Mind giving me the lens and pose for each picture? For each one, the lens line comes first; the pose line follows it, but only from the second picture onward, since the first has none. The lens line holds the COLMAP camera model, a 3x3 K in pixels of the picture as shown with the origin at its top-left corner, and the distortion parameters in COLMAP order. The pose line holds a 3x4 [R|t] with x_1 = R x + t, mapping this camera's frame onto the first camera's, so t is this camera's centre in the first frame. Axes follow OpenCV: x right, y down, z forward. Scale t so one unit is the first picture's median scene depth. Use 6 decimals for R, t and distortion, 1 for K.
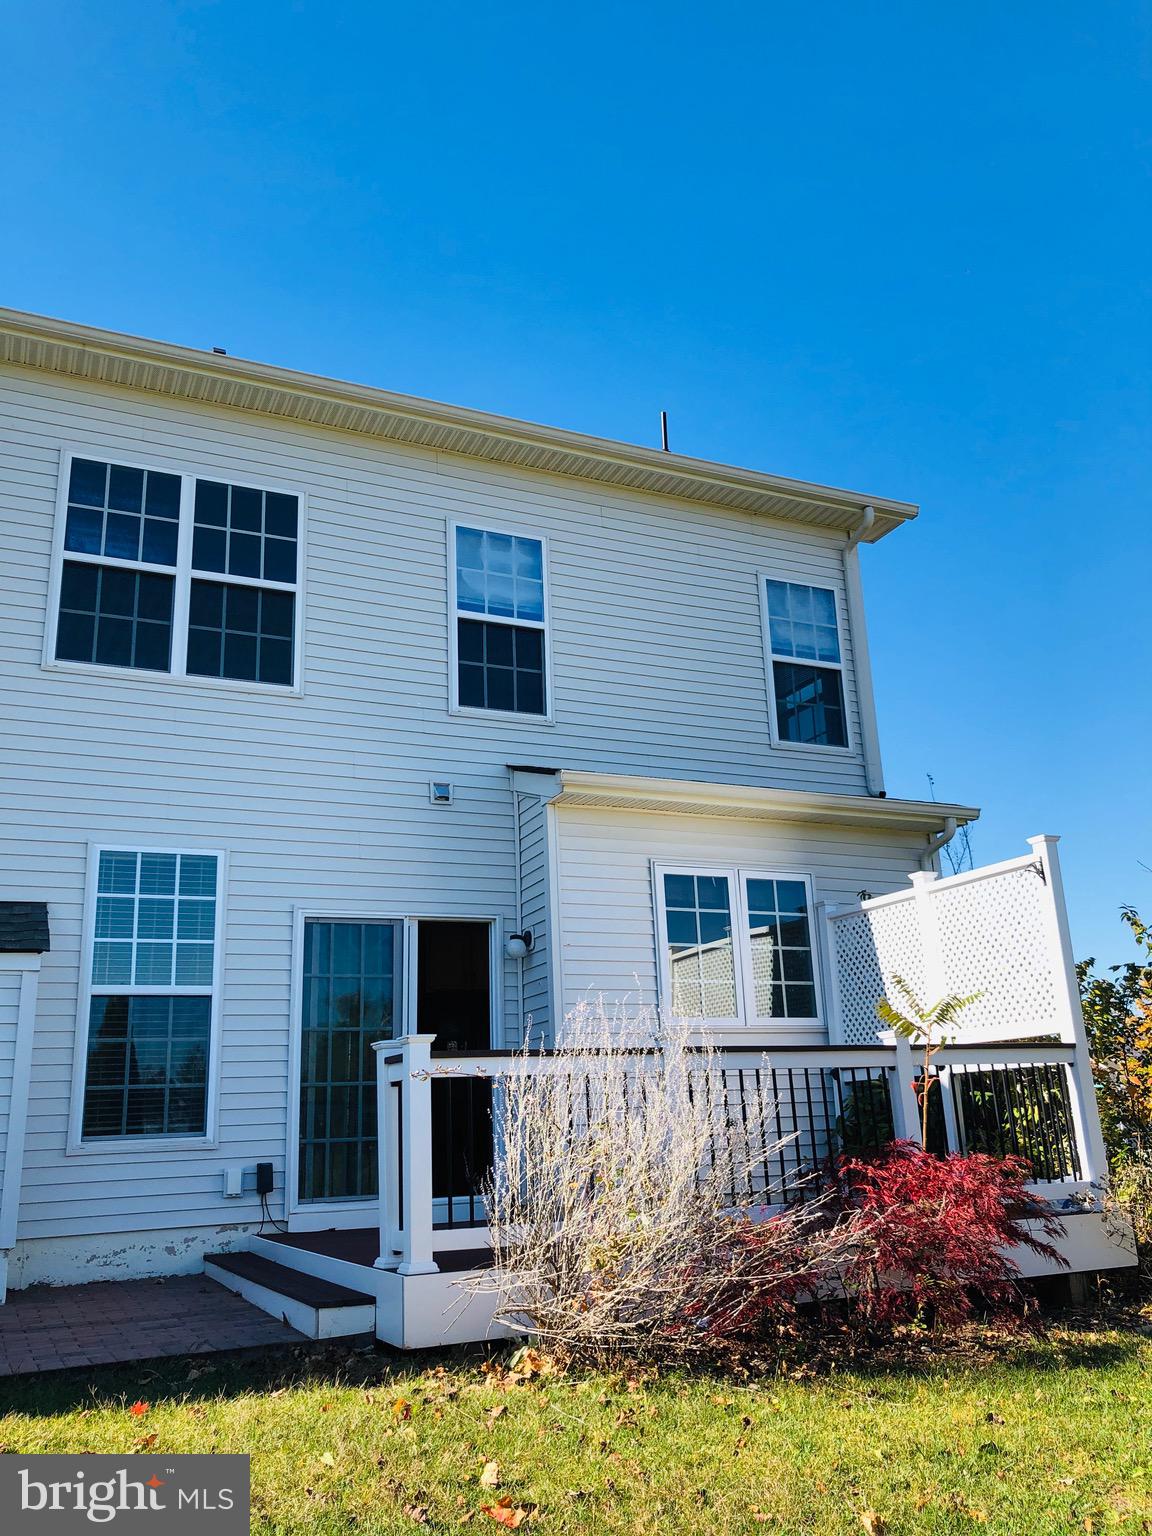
lens RADIAL K [[1150.0, 0, 540.2], [0, 1150.0, 805.7], [0, 0, 1]] dist [0.097688, -0.218449]
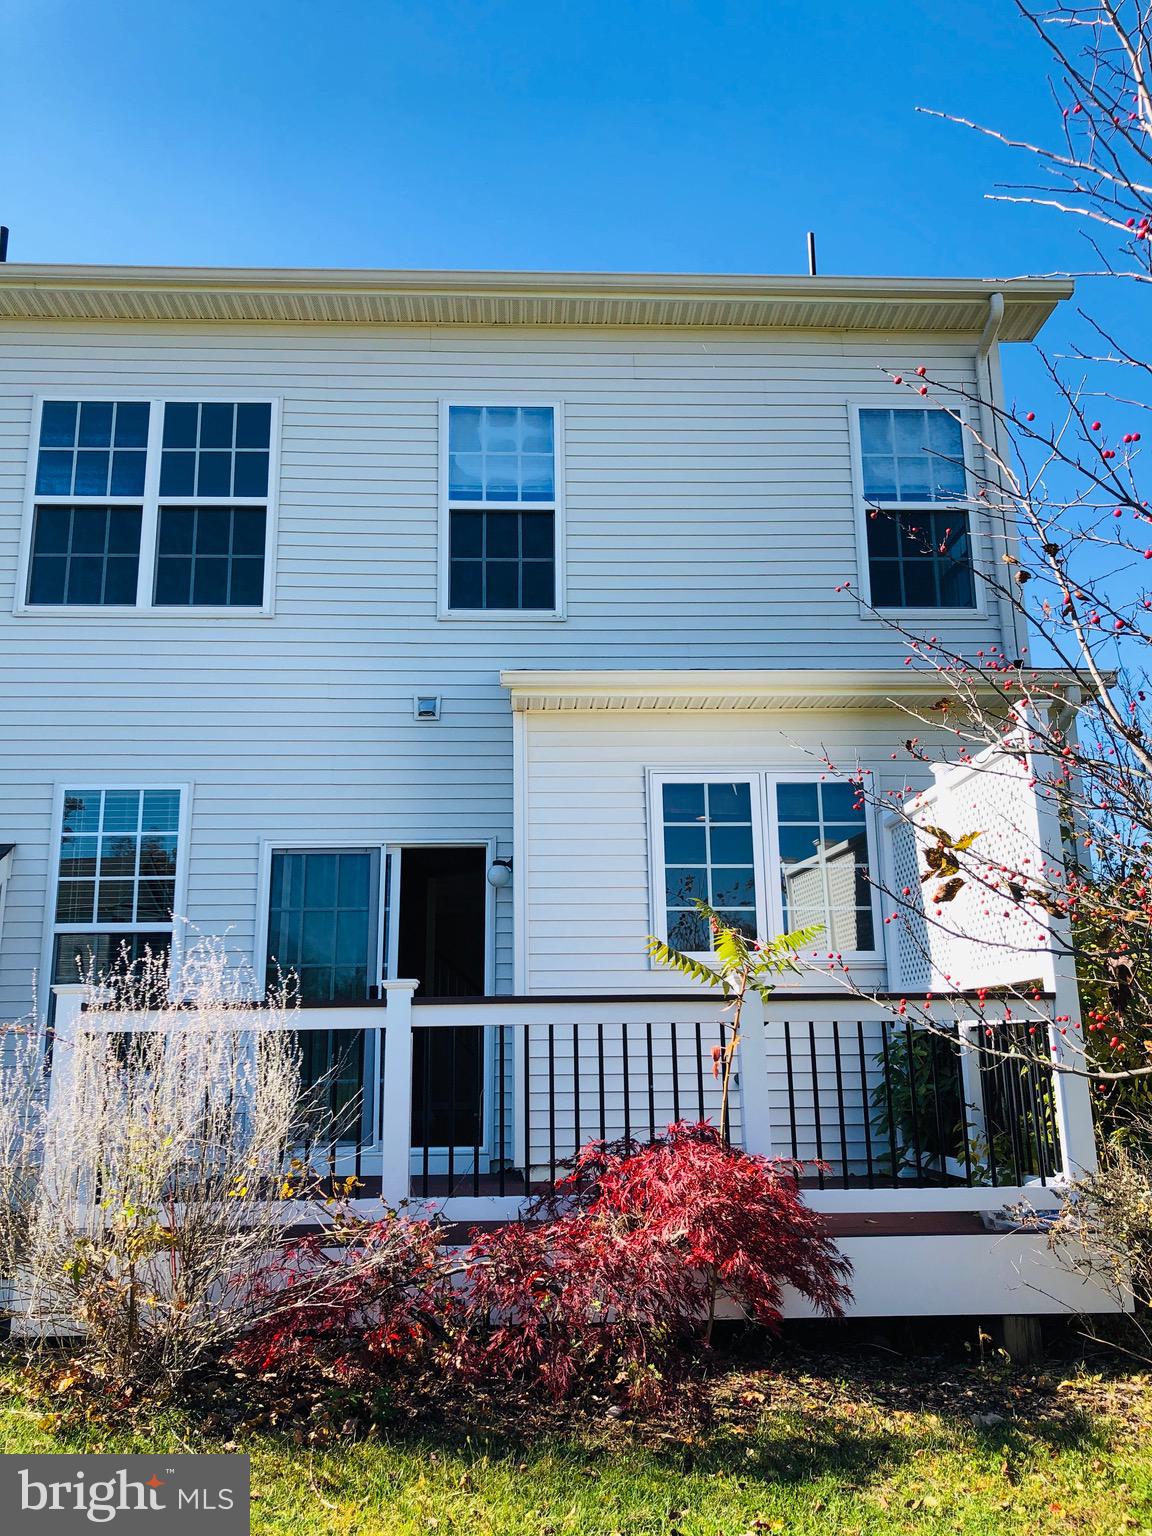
lens RADIAL K [[1150.0, 0, 540.2], [0, 1150.0, 805.7], [0, 0, 1]] dist [0.097688, -0.218449]
pose [[0.932333, -0.046519, -0.358597, 0.325348], [0.071067, 0.995922, 0.055575, 0.022221], [0.354549, -0.077299, 0.931837, 0.180770]]
